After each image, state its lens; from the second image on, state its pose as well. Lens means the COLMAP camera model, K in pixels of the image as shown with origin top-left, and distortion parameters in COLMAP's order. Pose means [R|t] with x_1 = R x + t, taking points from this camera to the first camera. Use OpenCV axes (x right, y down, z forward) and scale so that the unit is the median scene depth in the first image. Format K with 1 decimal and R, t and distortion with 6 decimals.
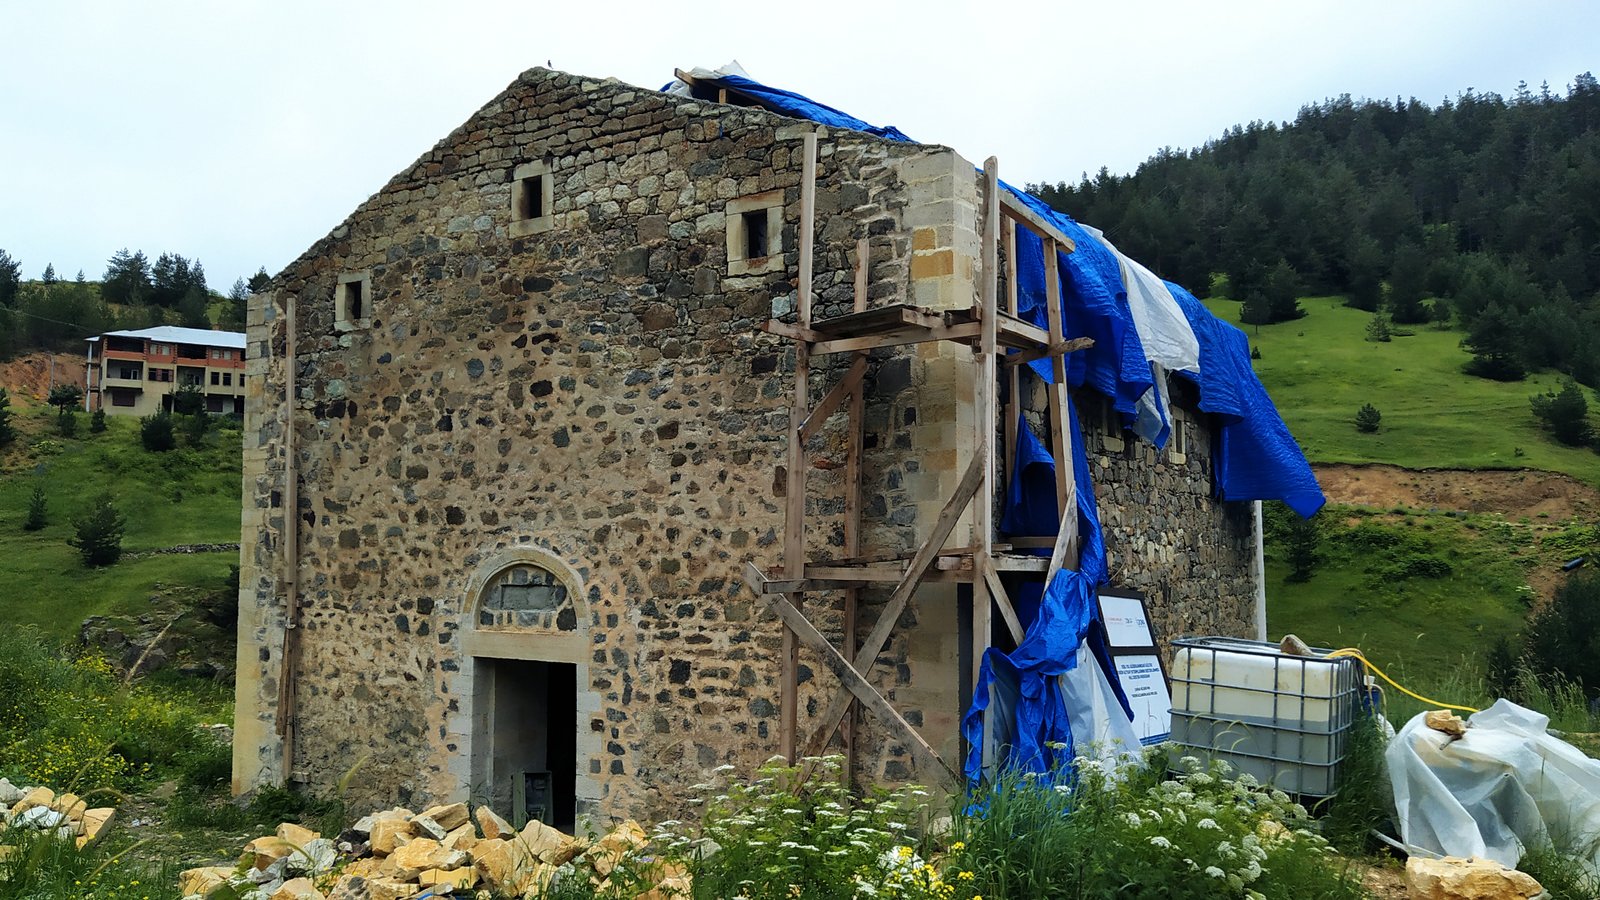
lens RADIAL K [[1162.9, 0, 800.4], [0, 1162.9, 483.7], [0, 0, 1]] dist [0.132928, -0.178110]
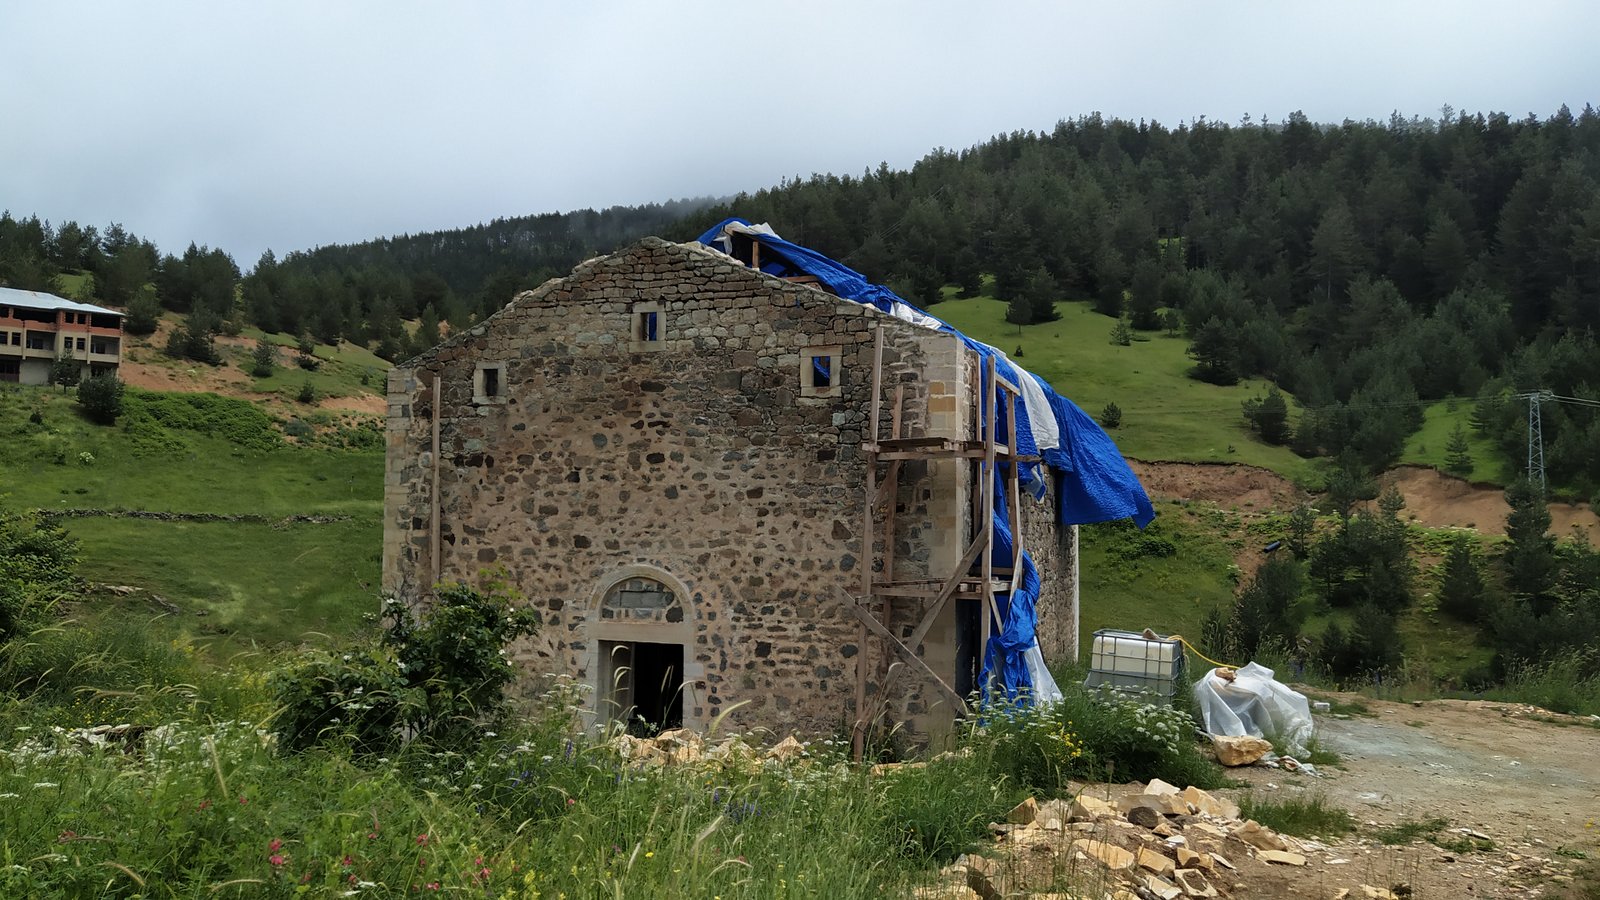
lens RADIAL K [[1162.9, 0, 800.4], [0, 1162.9, 483.7], [0, 0, 1]] dist [0.132928, -0.178110]
pose [[0.980599, 0.018251, 0.195172, -0.303591], [-0.023280, 0.999453, 0.023503, -0.081384], [-0.194636, -0.027590, 0.980487, -0.438507]]
